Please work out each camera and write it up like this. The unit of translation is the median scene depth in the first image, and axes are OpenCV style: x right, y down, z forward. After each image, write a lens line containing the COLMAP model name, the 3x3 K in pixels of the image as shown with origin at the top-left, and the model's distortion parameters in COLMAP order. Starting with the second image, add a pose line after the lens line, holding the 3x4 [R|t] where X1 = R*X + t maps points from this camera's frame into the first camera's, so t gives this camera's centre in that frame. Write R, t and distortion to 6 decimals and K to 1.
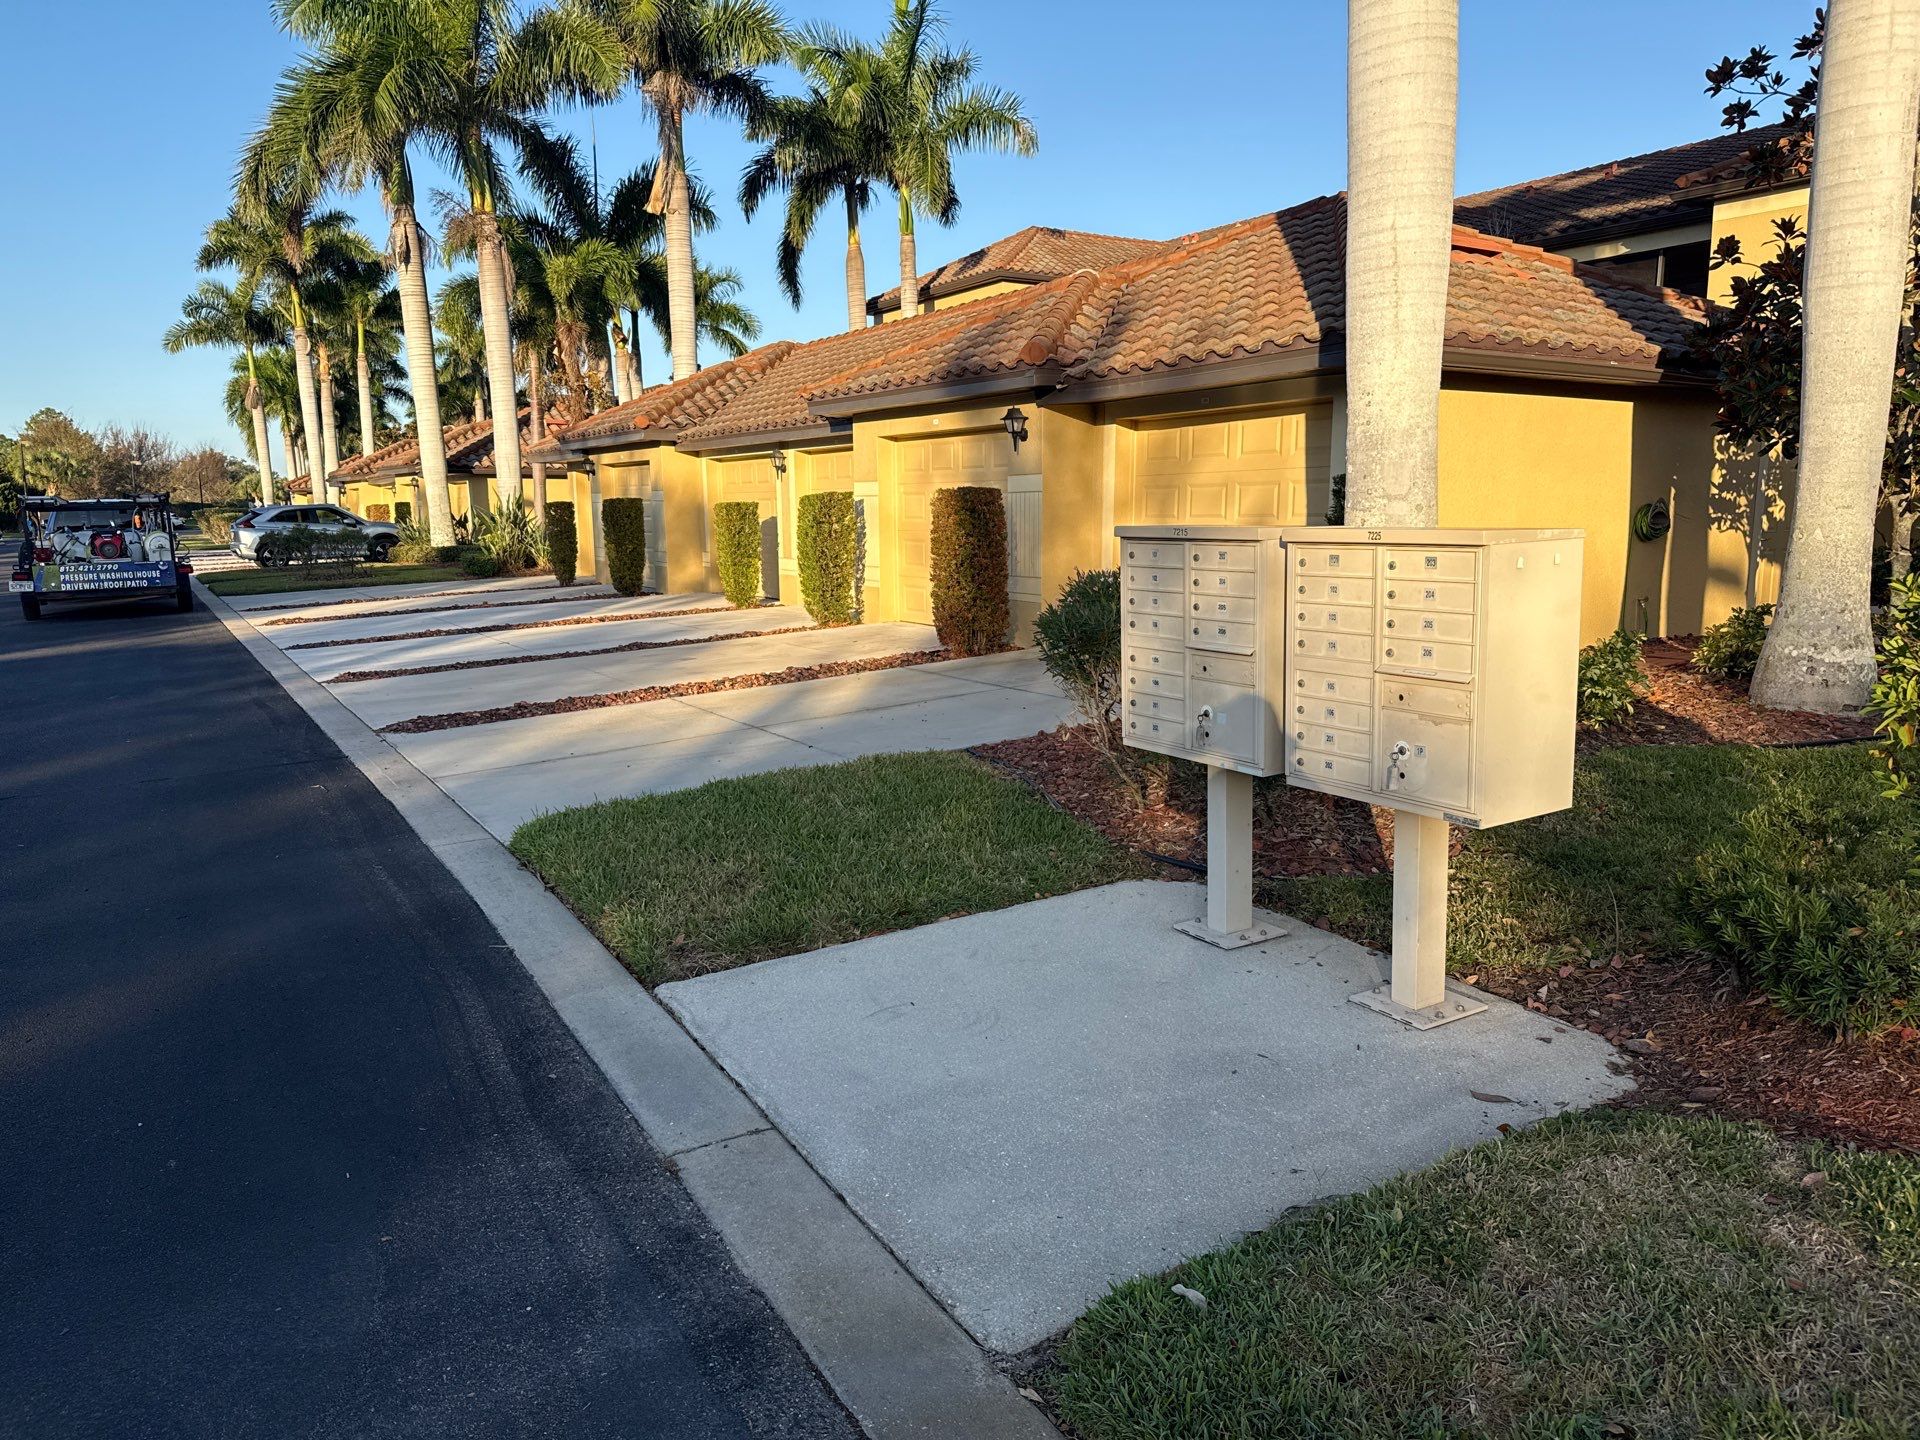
lens RADIAL K [[1353.7, 0, 960.0], [0, 1353.7, 720.0], [0, 0, 1]] dist [0.044412, -0.042409]
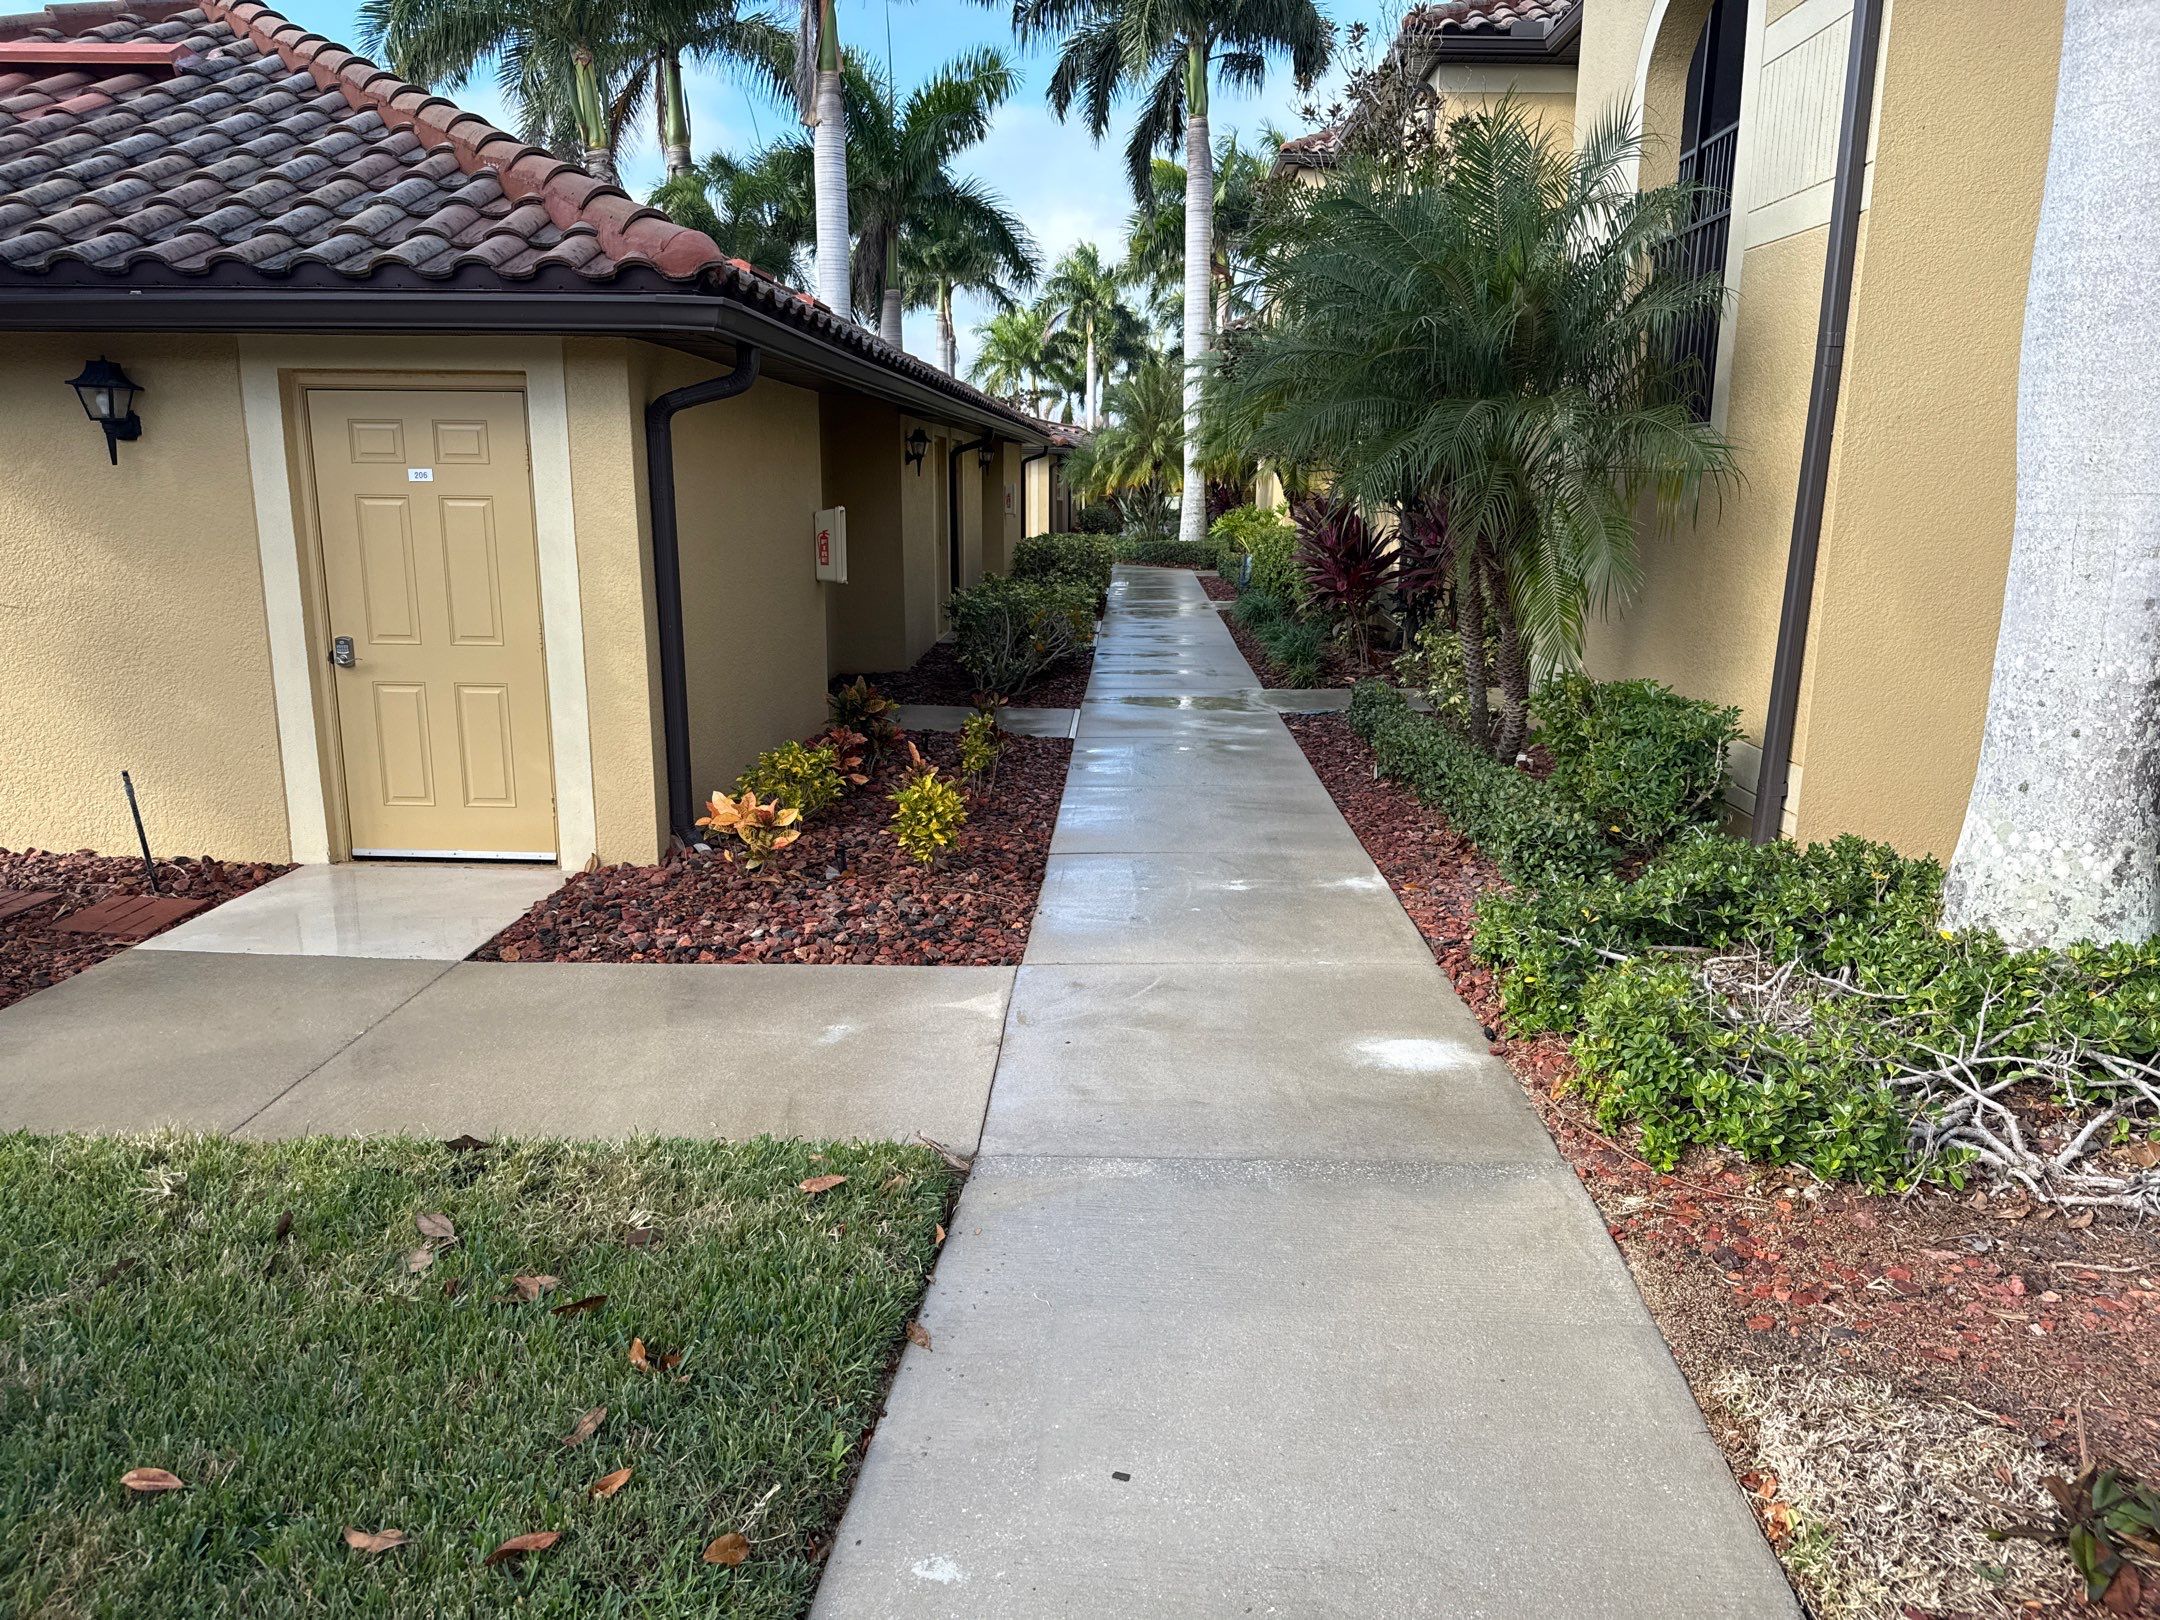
lens RADIAL K [[1529.8, 0, 1083.1], [0, 1529.8, 827.6], [0, 0, 1]] dist [0.002841, -0.004259]
pose [[0.843214, 0.135466, -0.520230, 1.138281], [-0.095060, 0.990053, 0.103728, -0.167833], [0.529107, -0.038012, 0.847703, 0.736600]]
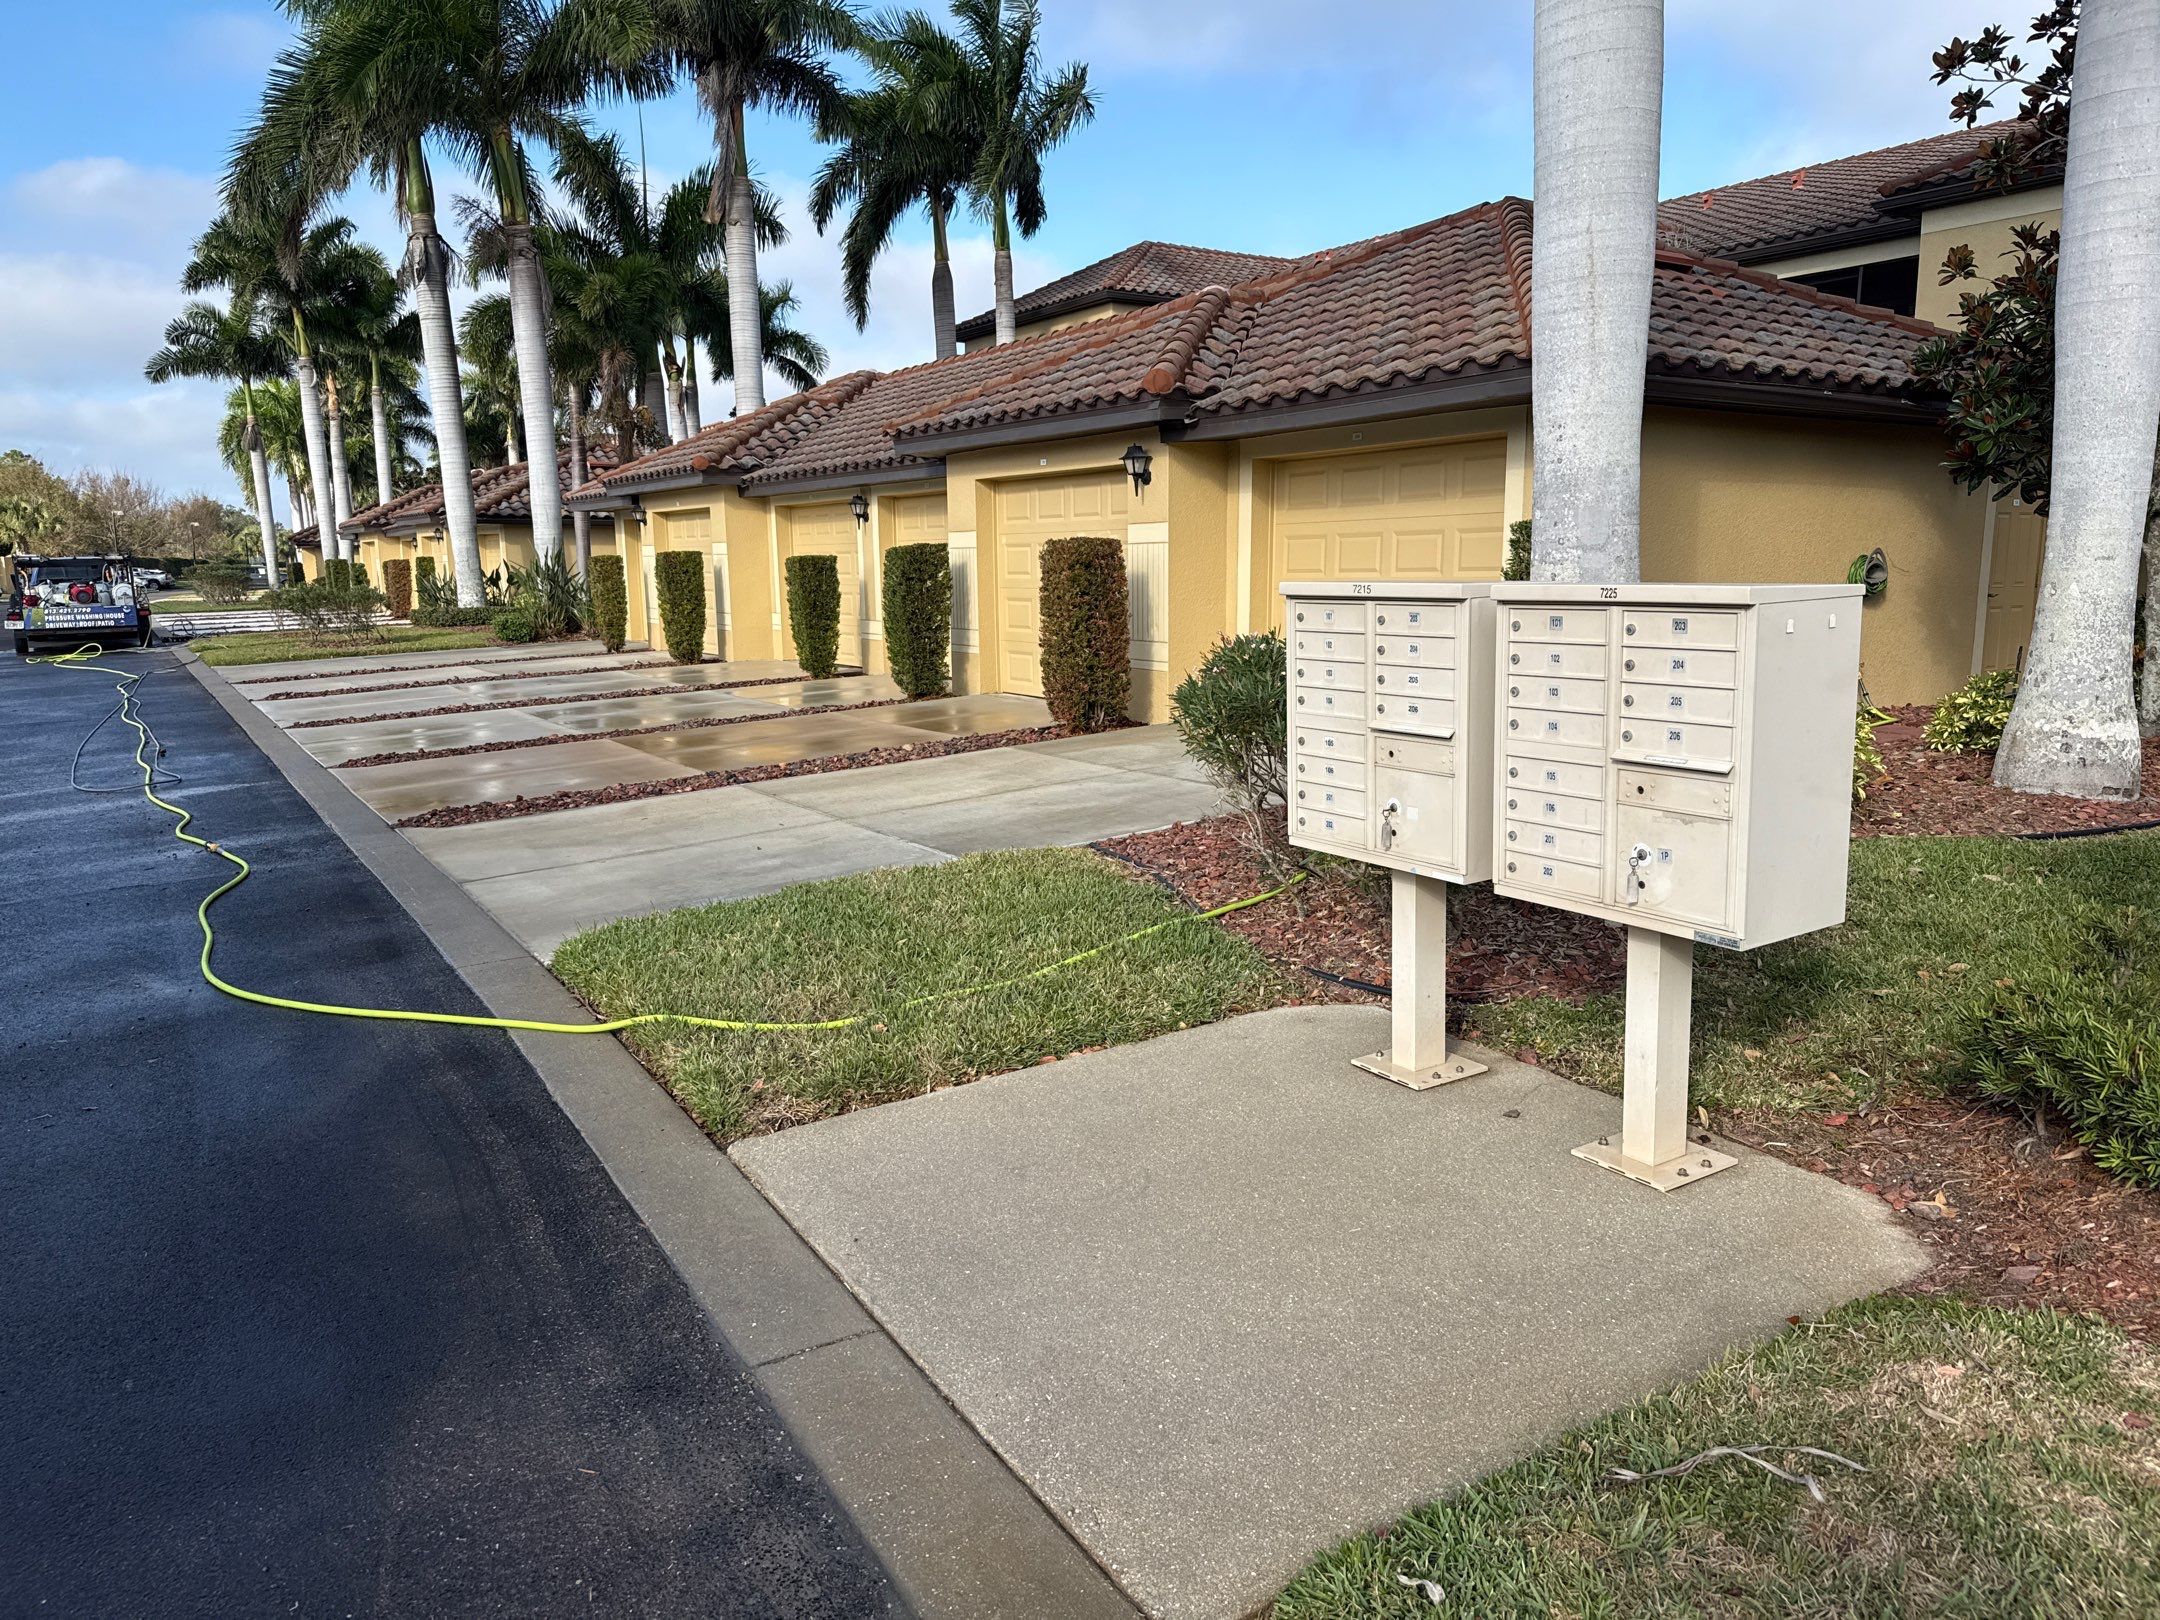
lens RADIAL K [[1523.3, 0, 1090.0], [0, 1523.3, 813.3], [0, 0, 1]] dist [0.038586, -0.030258]
pose [[0.999800, -0.005529, 0.019230, -0.009111], [0.005377, 0.999954, 0.007976, -0.004127], [-0.019273, -0.007871, 0.999783, 0.028534]]
